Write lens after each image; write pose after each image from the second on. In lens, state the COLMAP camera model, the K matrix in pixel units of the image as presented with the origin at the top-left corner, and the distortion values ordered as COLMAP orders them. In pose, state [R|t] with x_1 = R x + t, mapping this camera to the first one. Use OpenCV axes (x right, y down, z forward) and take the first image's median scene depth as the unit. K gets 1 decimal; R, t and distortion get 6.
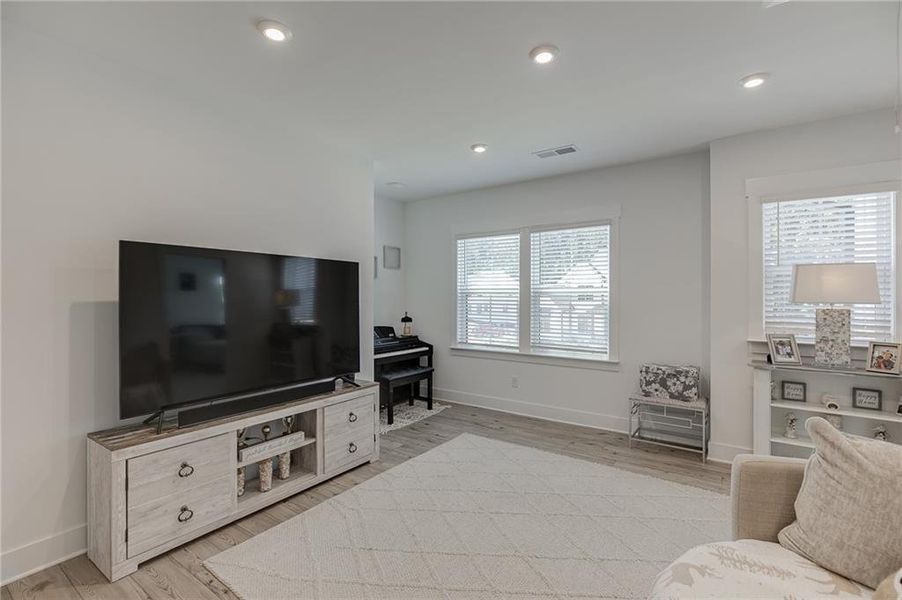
lens RADIAL K [[407.3, 0, 454.1], [0, 407.3, 297.8], [0, 0, 1]] dist [-0.011247, 0.001235]
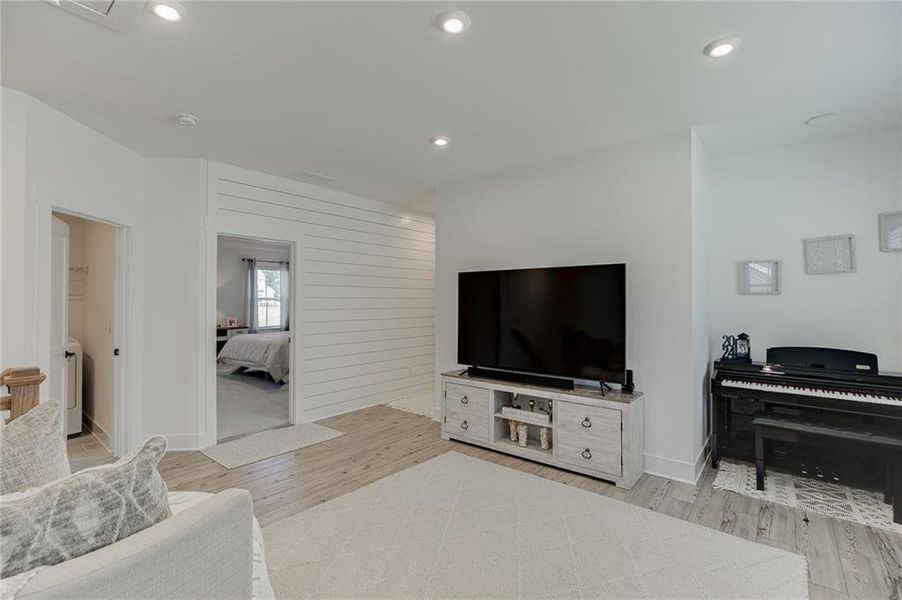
lens RADIAL K [[407.3, 0, 453.3], [0, 407.3, 298.5], [0, 0, 1]] dist [-0.011247, 0.001235]
pose [[-0.068456, -0.001856, -0.997652, 0.821547], [-0.005060, 0.999986, -0.001513, -0.006859], [0.997641, 0.004945, -0.068465, 0.800019]]
